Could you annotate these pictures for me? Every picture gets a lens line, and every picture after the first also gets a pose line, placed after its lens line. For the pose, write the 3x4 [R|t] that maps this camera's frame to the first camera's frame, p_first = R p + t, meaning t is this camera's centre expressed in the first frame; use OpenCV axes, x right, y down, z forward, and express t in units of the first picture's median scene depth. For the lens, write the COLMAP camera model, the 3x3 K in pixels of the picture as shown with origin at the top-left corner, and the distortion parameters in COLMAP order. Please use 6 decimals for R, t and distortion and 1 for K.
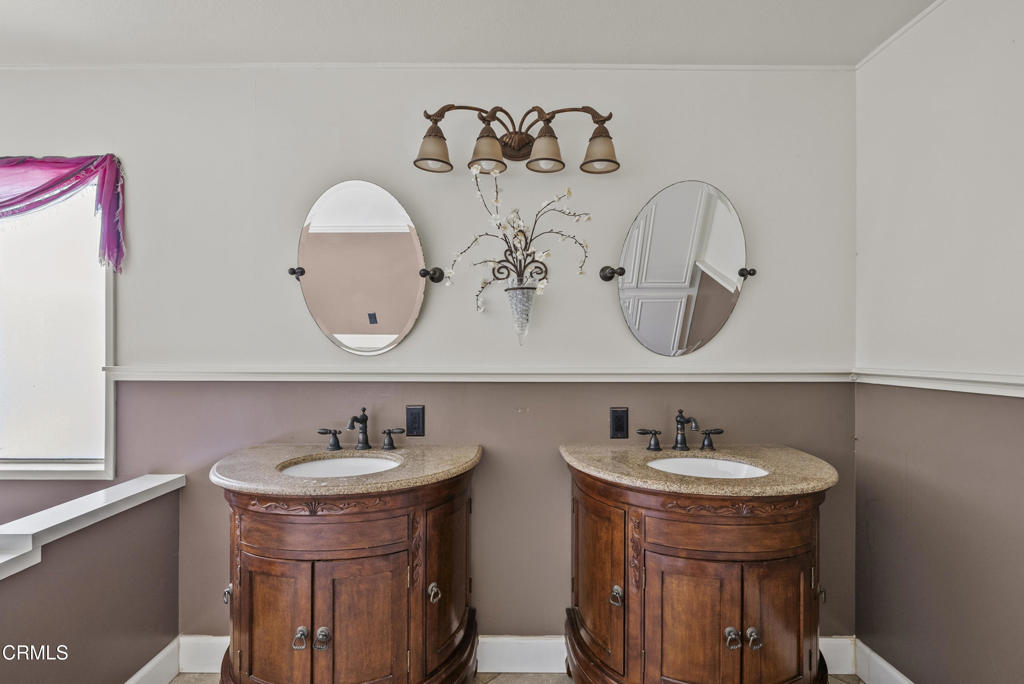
lens RADIAL K [[404.7, 0, 506.3], [0, 404.7, 338.6], [0, 0, 1]] dist [-0.002114, 0.000239]
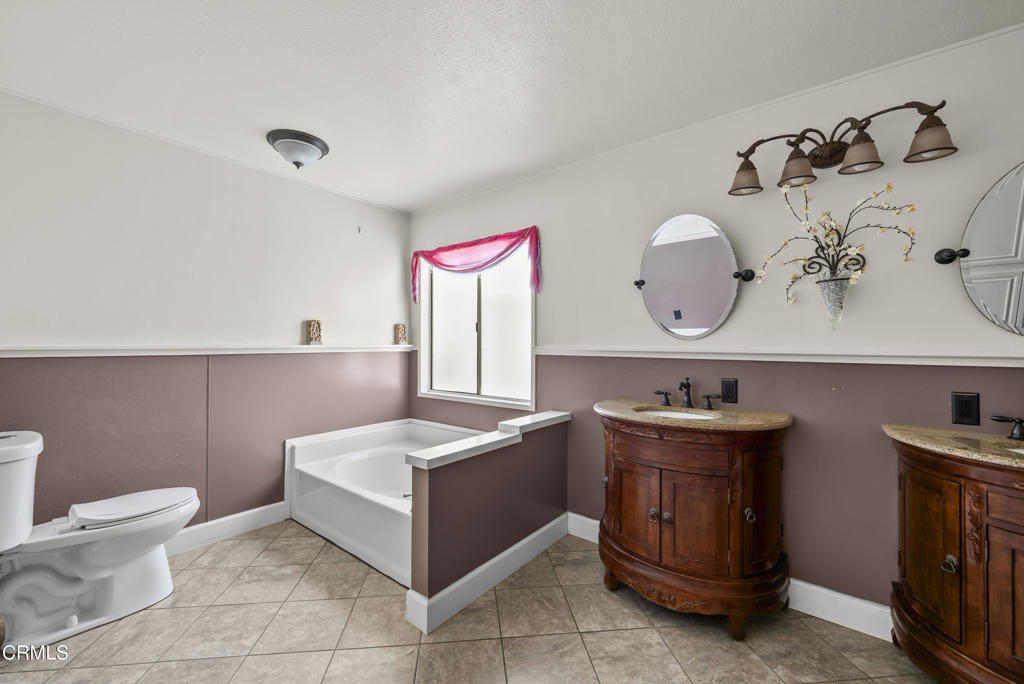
lens RADIAL K [[404.7, 0, 506.3], [0, 404.7, 338.6], [0, 0, 1]] dist [-0.002114, 0.000239]
pose [[0.780577, -0.005518, -0.625035, 0.028111], [0.006035, 0.999981, -0.001292, 0.039026], [0.625030, -0.002764, 0.780596, -0.482657]]
